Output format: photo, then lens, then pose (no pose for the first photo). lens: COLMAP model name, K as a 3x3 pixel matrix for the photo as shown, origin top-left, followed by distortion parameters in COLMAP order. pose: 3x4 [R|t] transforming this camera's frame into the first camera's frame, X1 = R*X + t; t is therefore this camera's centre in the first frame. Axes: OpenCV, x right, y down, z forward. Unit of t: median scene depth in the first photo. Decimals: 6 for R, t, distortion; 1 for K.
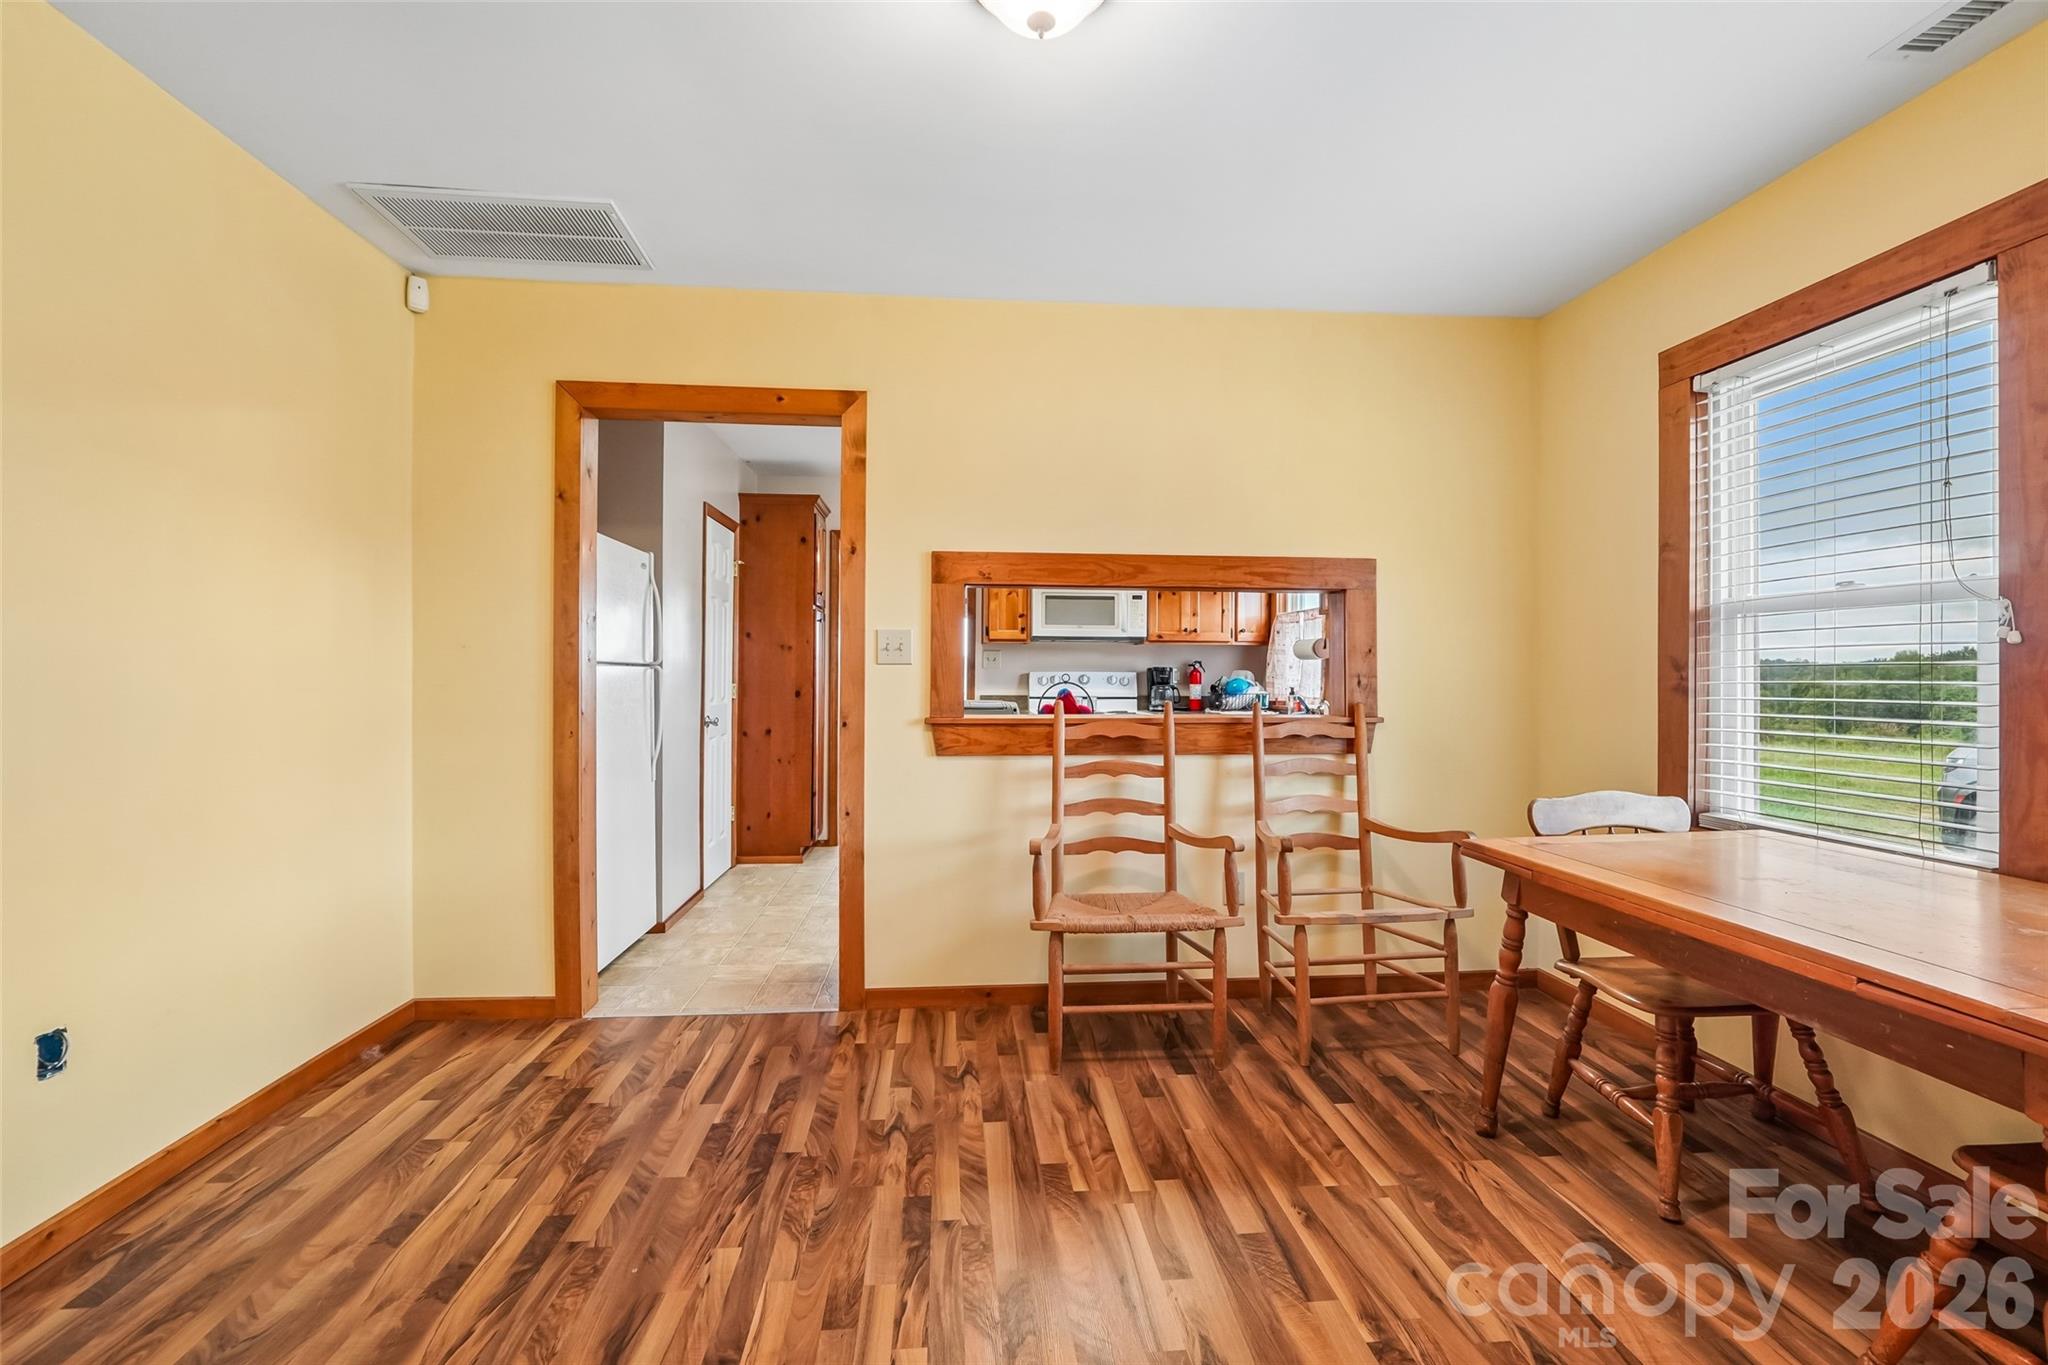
lens RADIAL K [[868.5, 0, 1024.4], [0, 868.5, 670.0], [0, 0, 1]] dist [-0.012393, 0.005327]
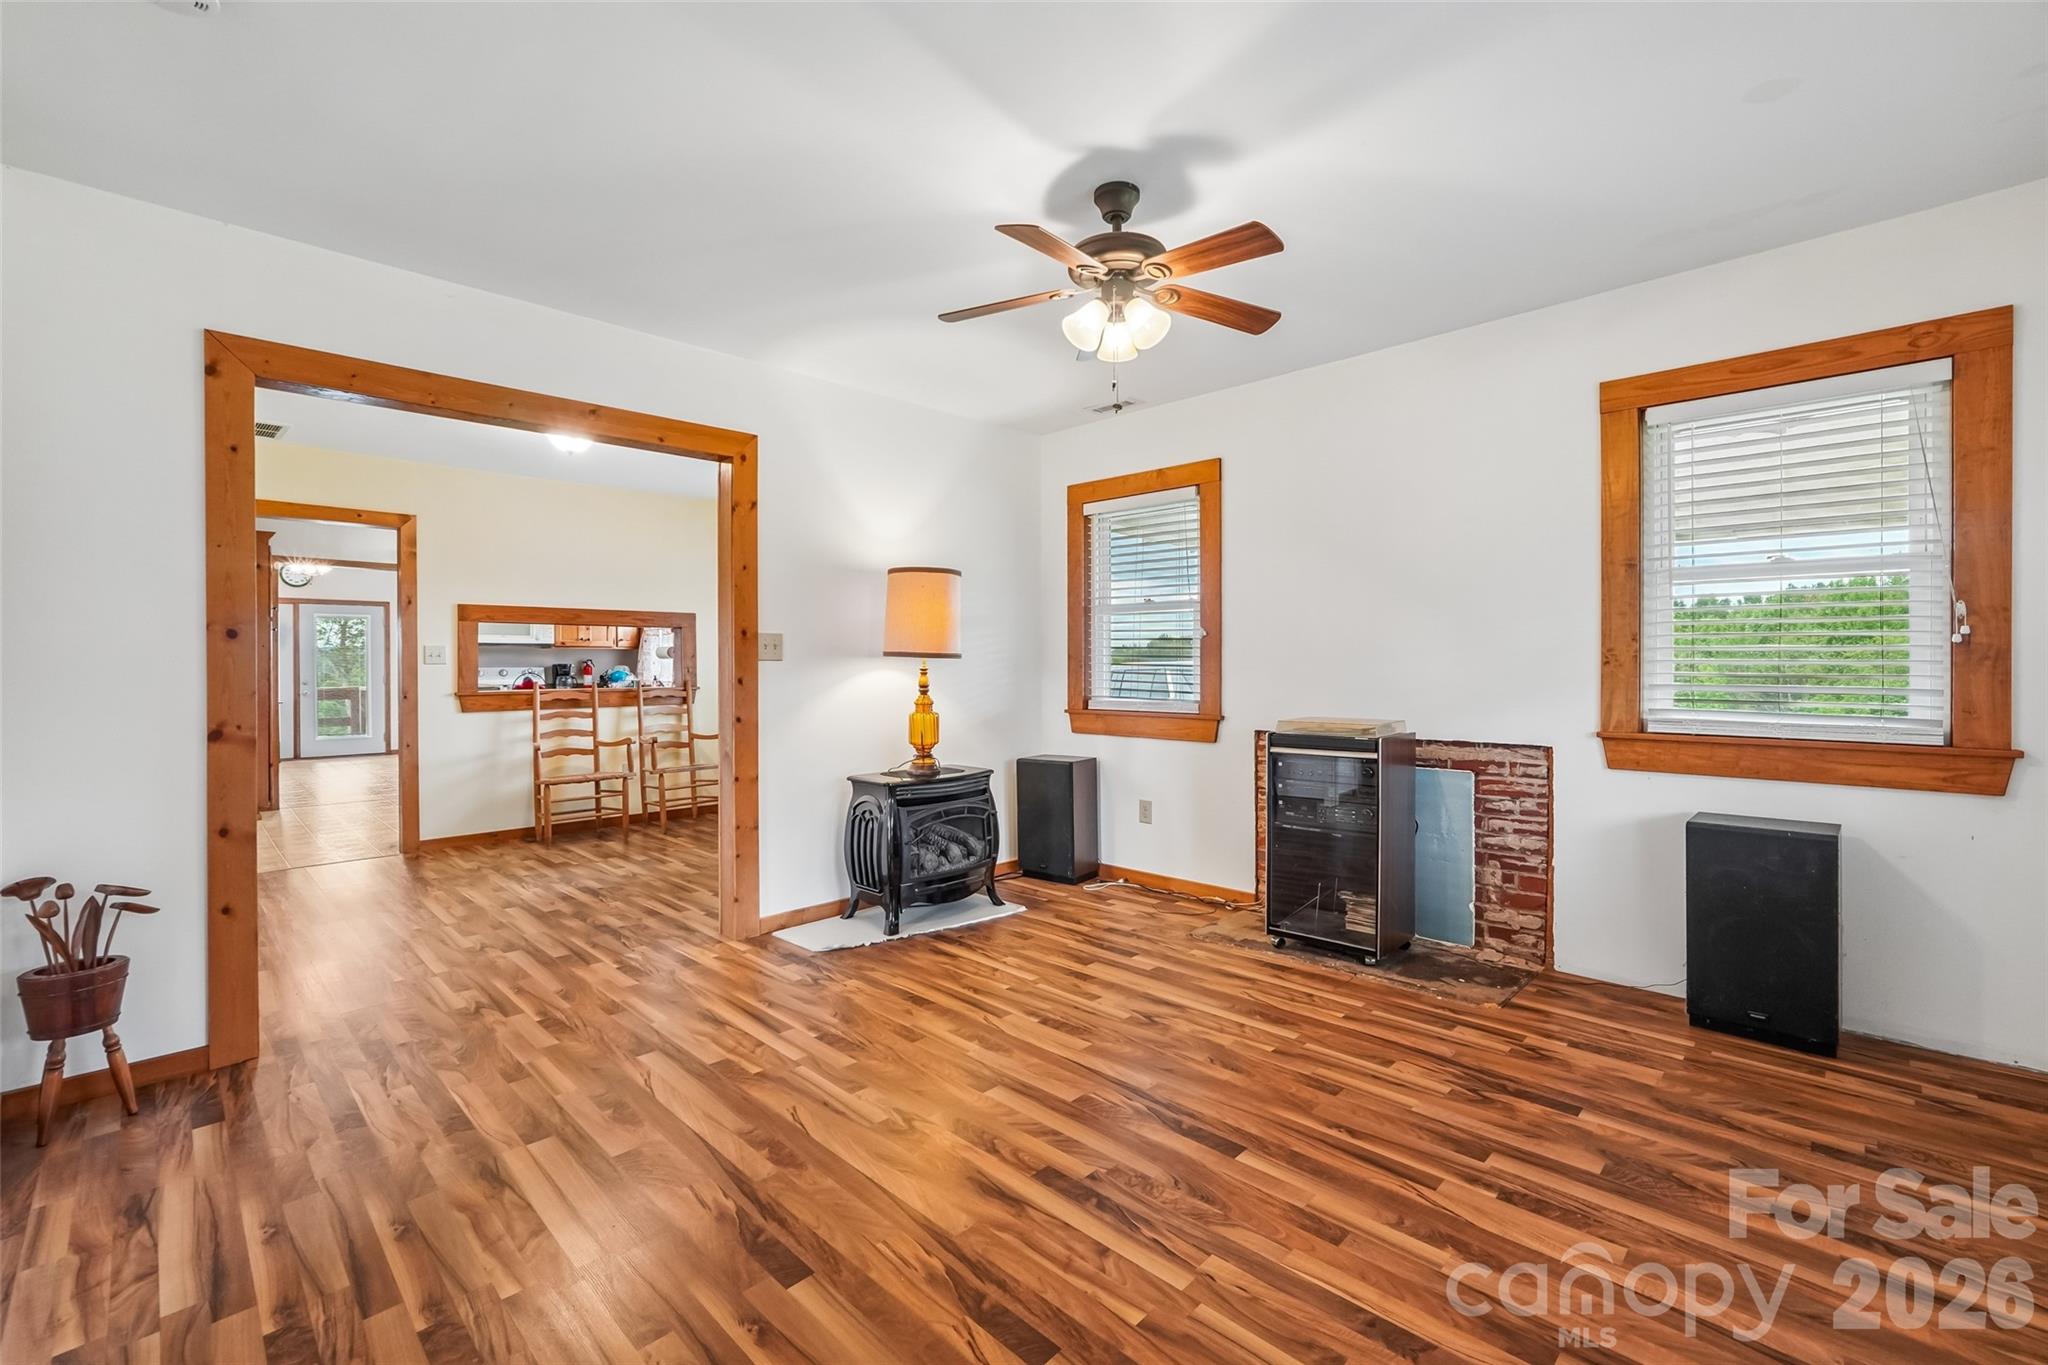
lens RADIAL K [[859.9, 0, 1014.4], [0, 859.9, 666.5], [0, 0, 1]] dist [-0.008532, 0.000292]
pose [[0.765371, -0.010413, 0.643506, -0.389818], [0.008380, 0.999946, 0.006213, -0.002933], [-0.643535, 0.000637, 0.765416, -1.228023]]
